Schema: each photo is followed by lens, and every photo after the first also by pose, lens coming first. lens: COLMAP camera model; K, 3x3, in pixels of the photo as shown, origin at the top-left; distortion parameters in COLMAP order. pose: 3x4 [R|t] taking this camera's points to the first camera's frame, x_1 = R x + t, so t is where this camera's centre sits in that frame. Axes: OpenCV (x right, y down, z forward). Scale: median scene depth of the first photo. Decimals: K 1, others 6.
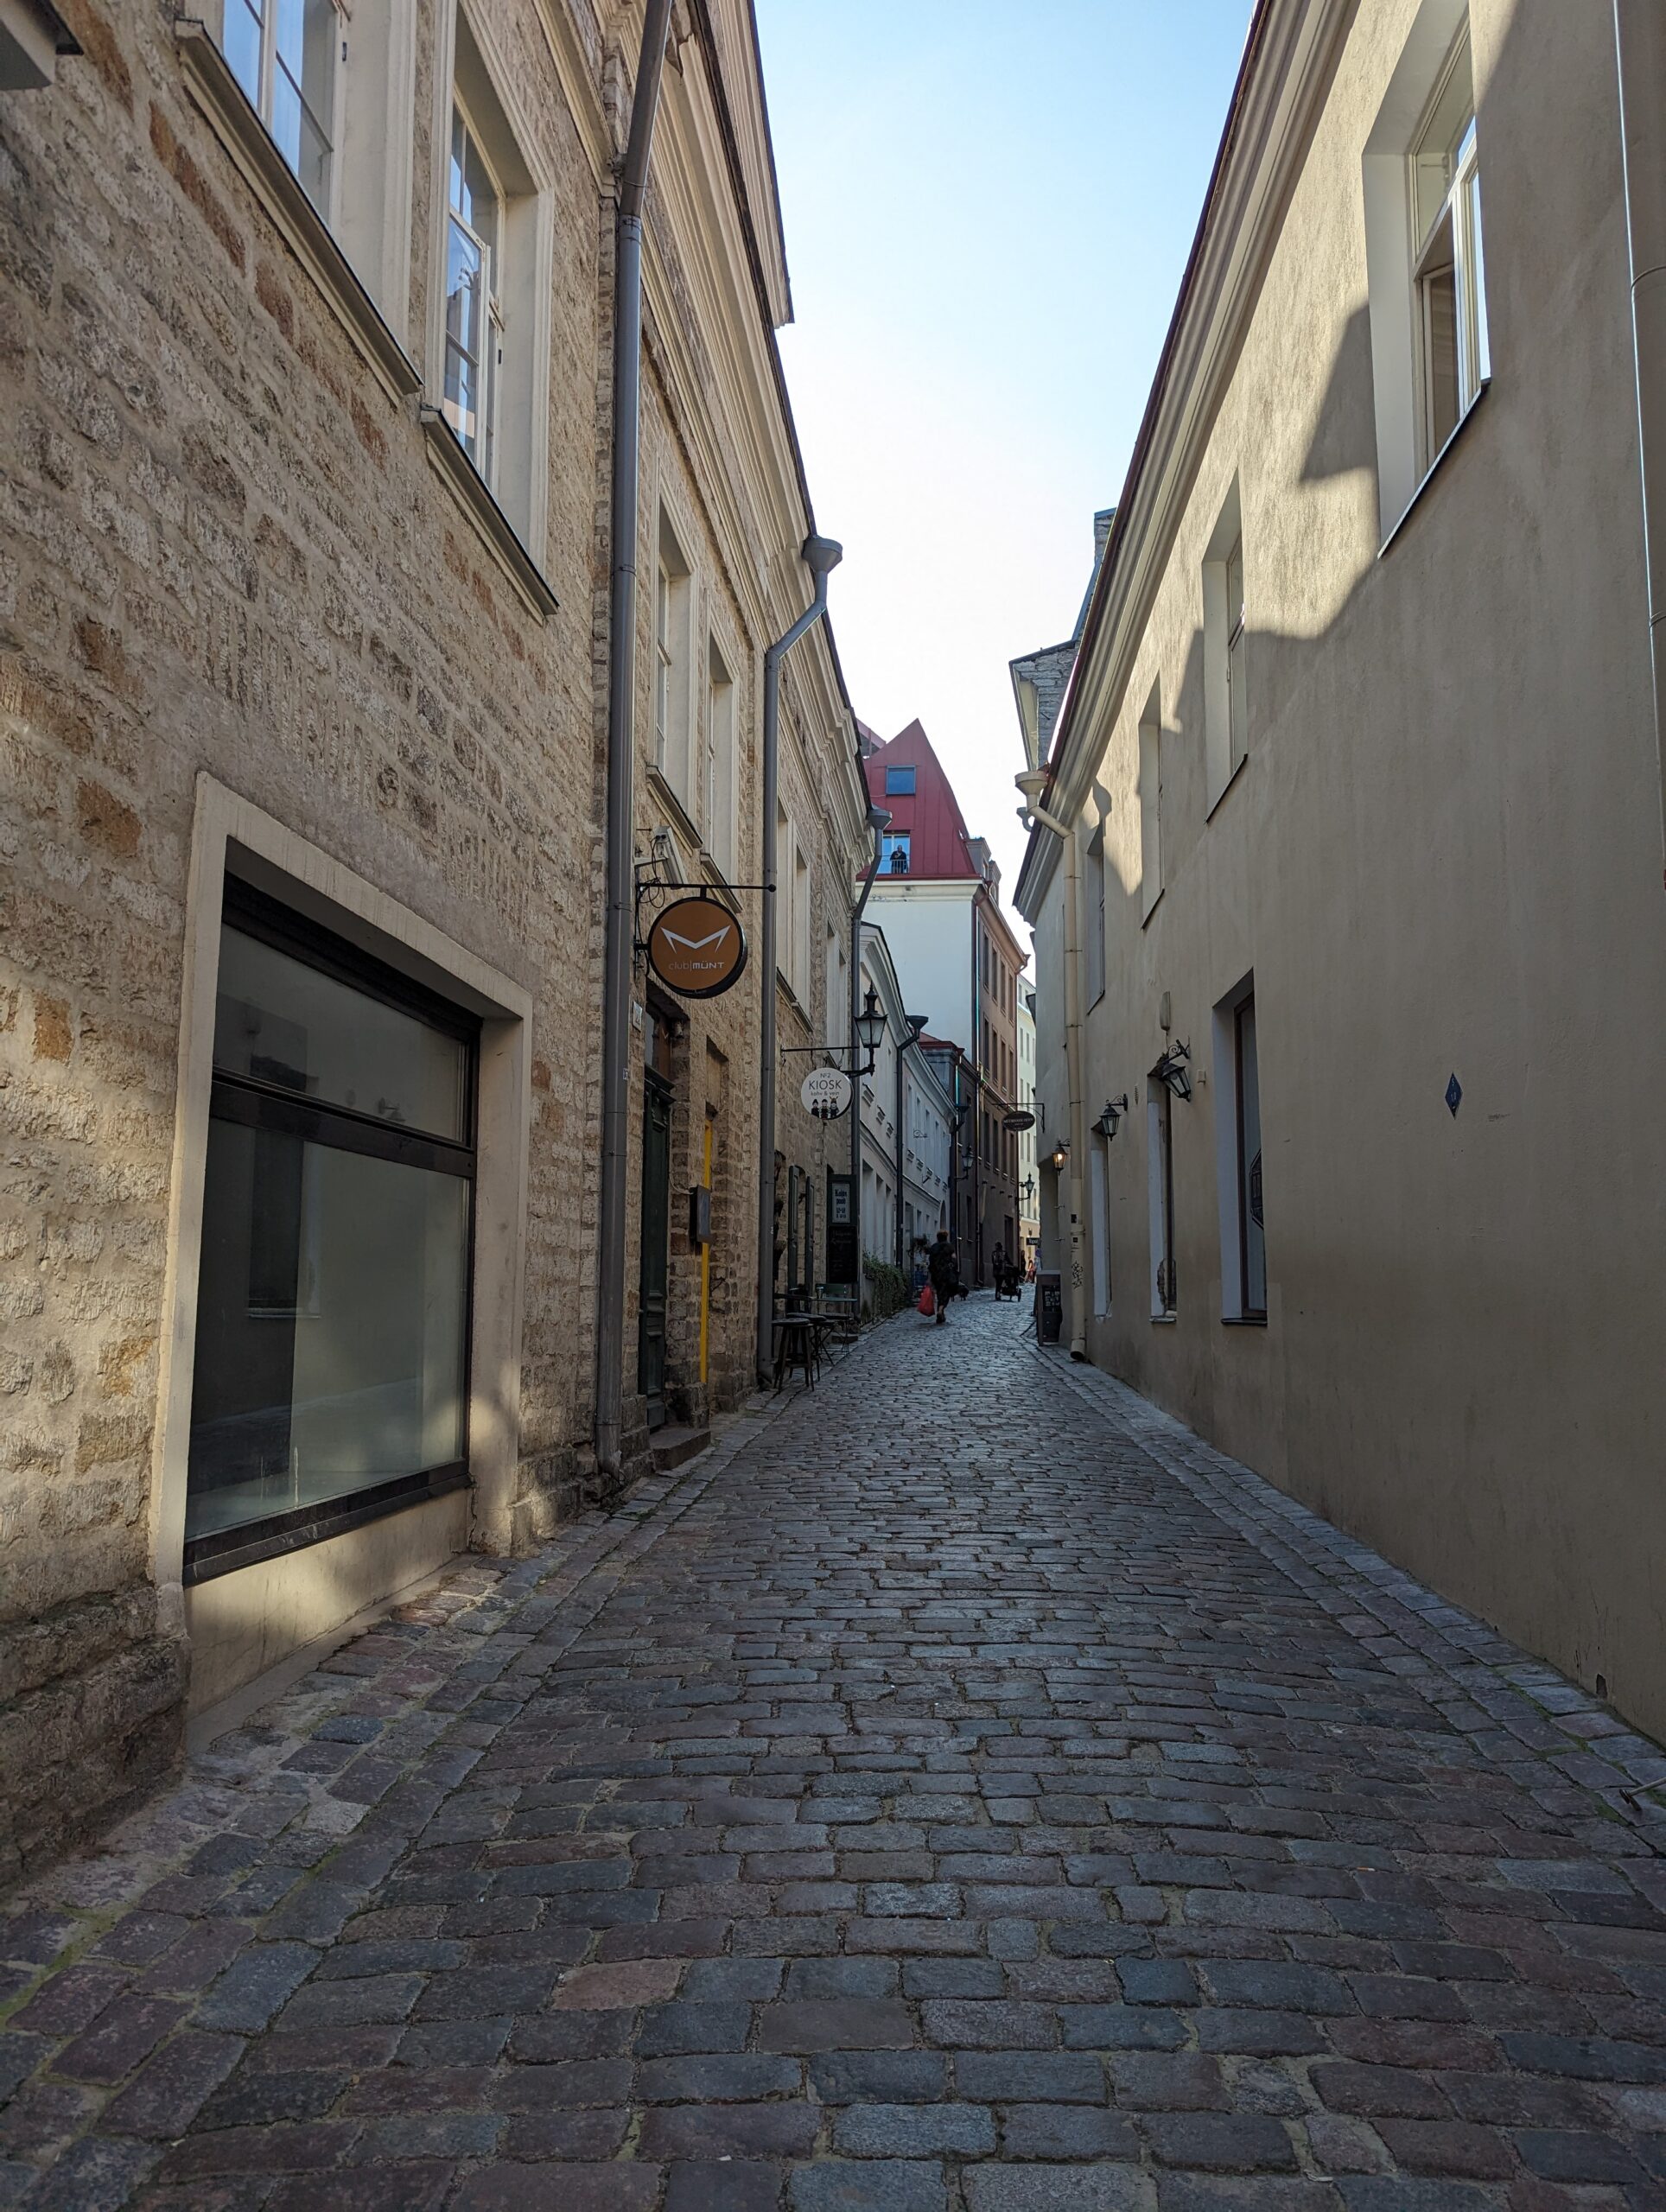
lens RADIAL K [[1542.0, 0, 840.7], [0, 1542.0, 1094.3], [0, 0, 1]] dist [0.004941, -0.000064]
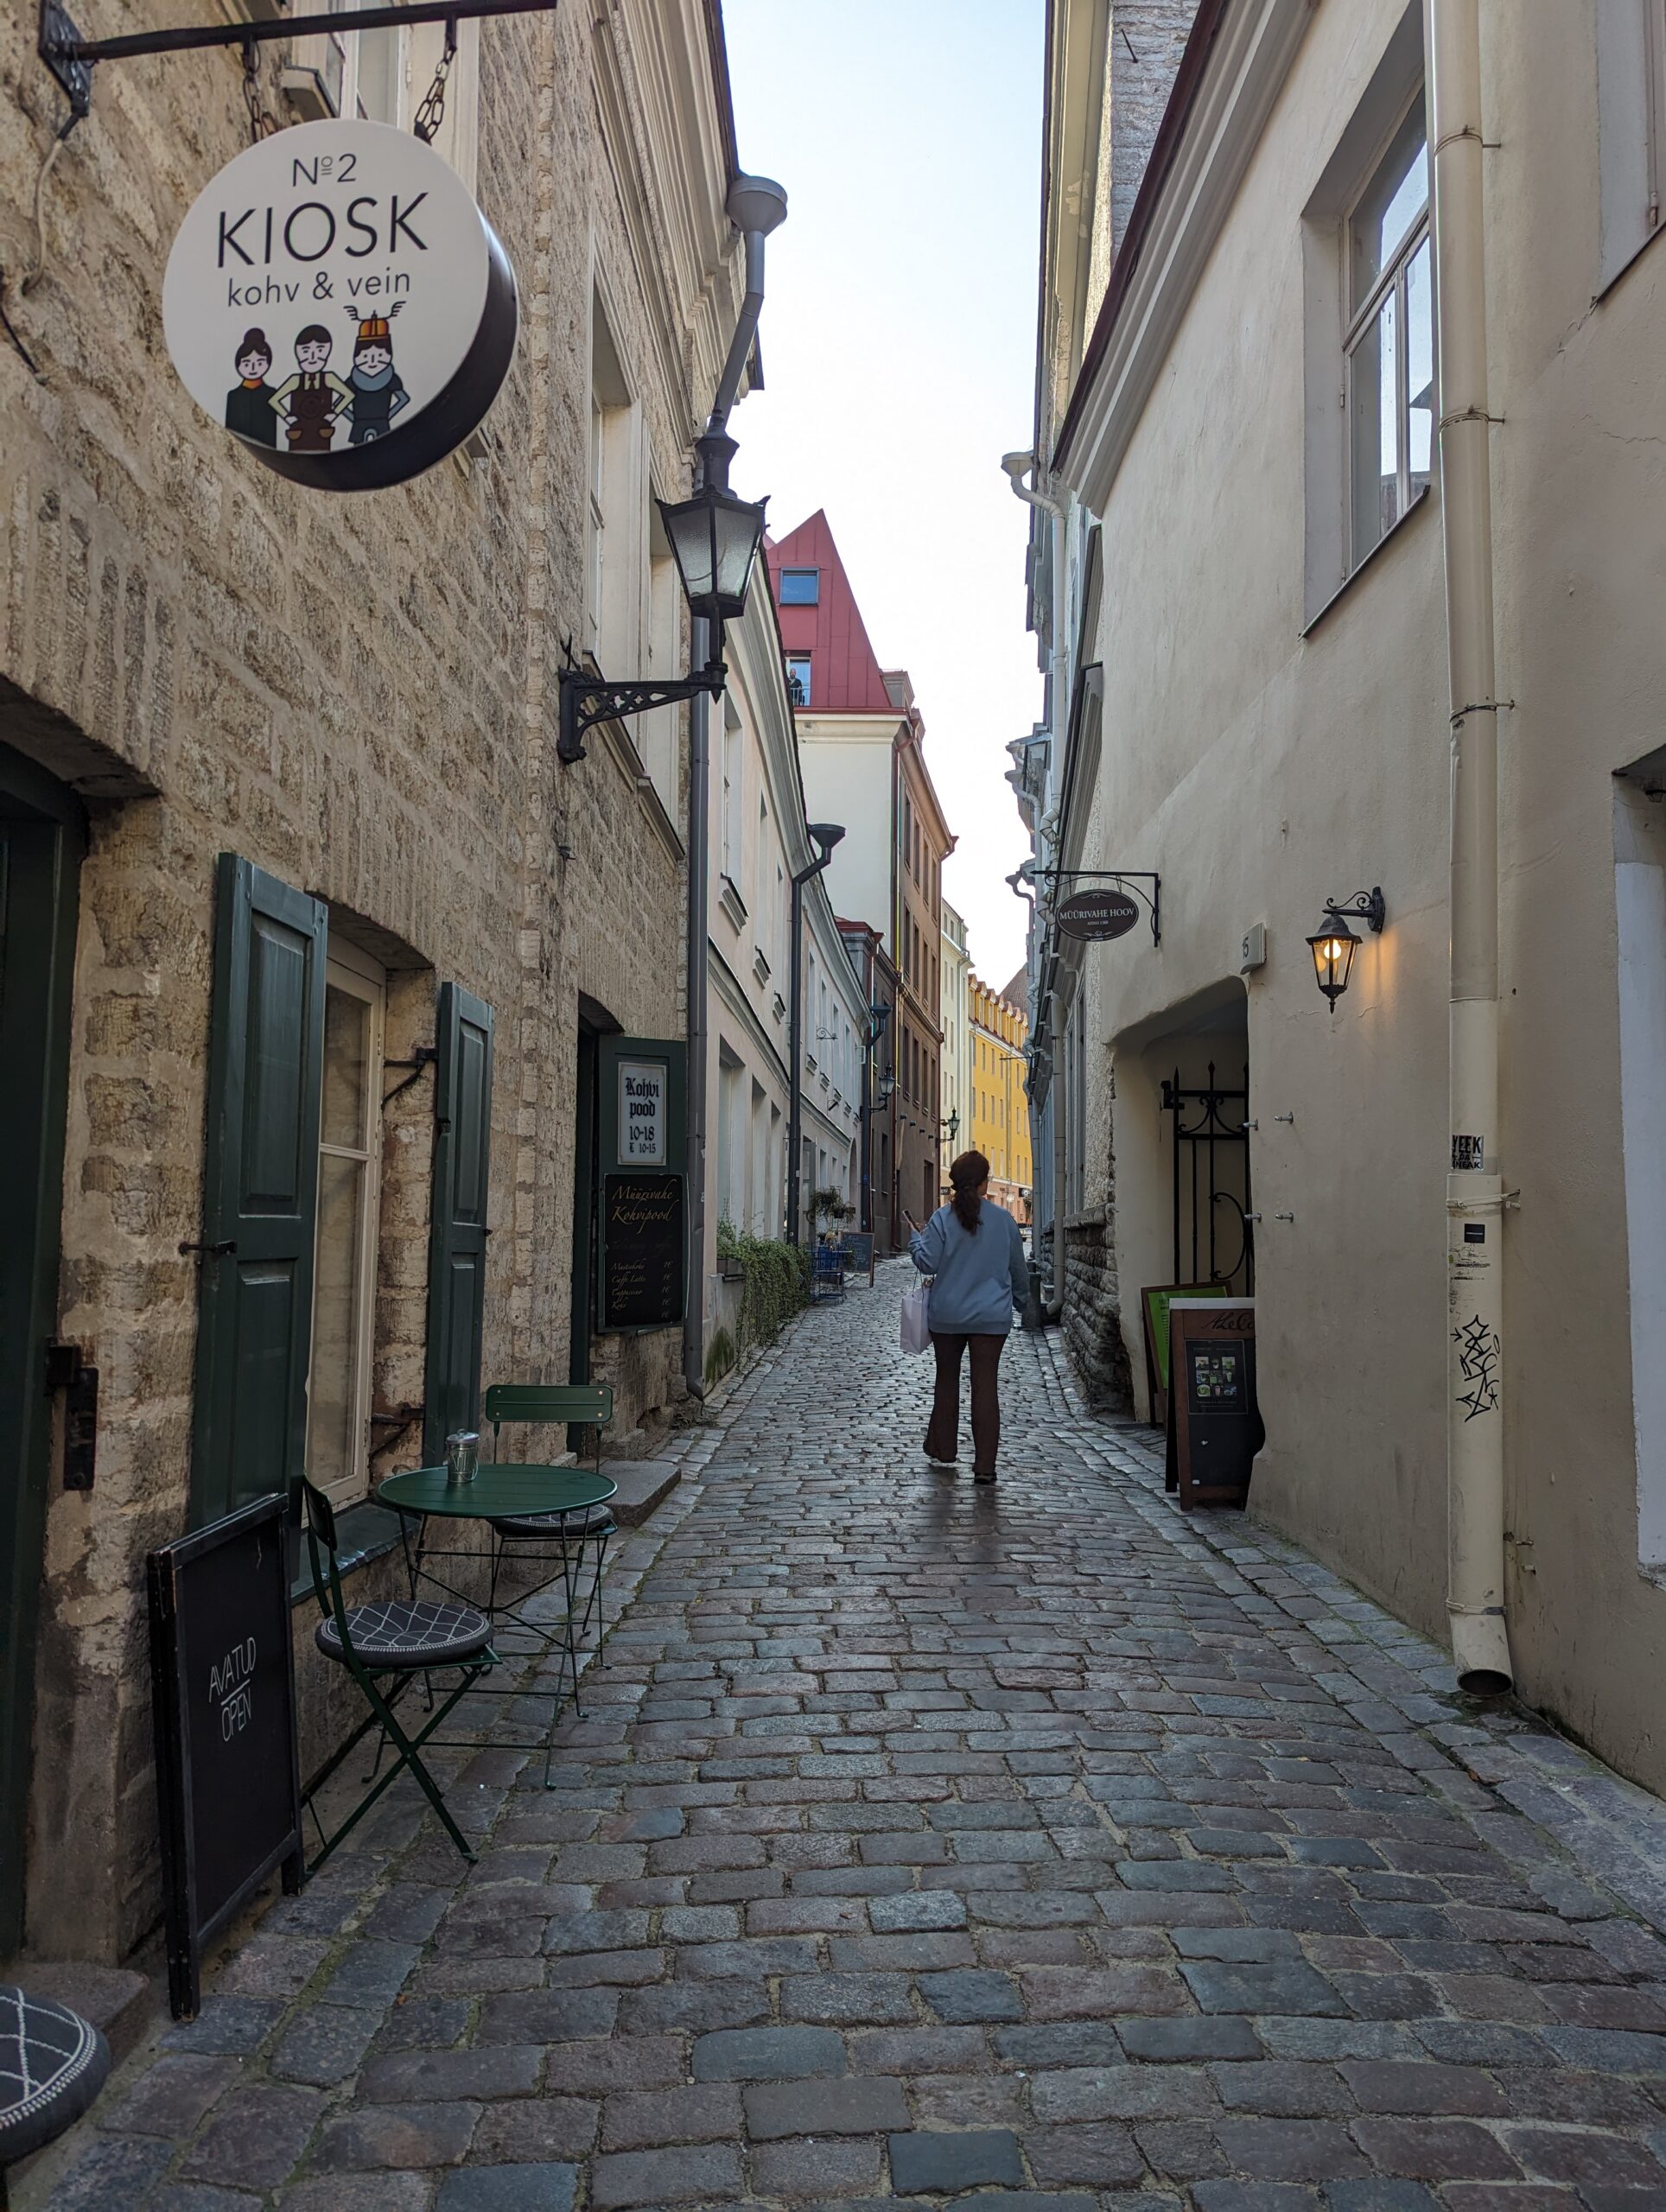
lens RADIAL K [[1542.0, 0, 835.7], [0, 1542.0, 1106.8], [0, 0, 1]] dist [0.004941, -0.000064]
pose [[0.997750, 0.006954, 0.066679, 0.012486], [-0.009793, 0.999055, 0.042354, 0.029771], [-0.066321, -0.042911, 0.996875, 0.354186]]
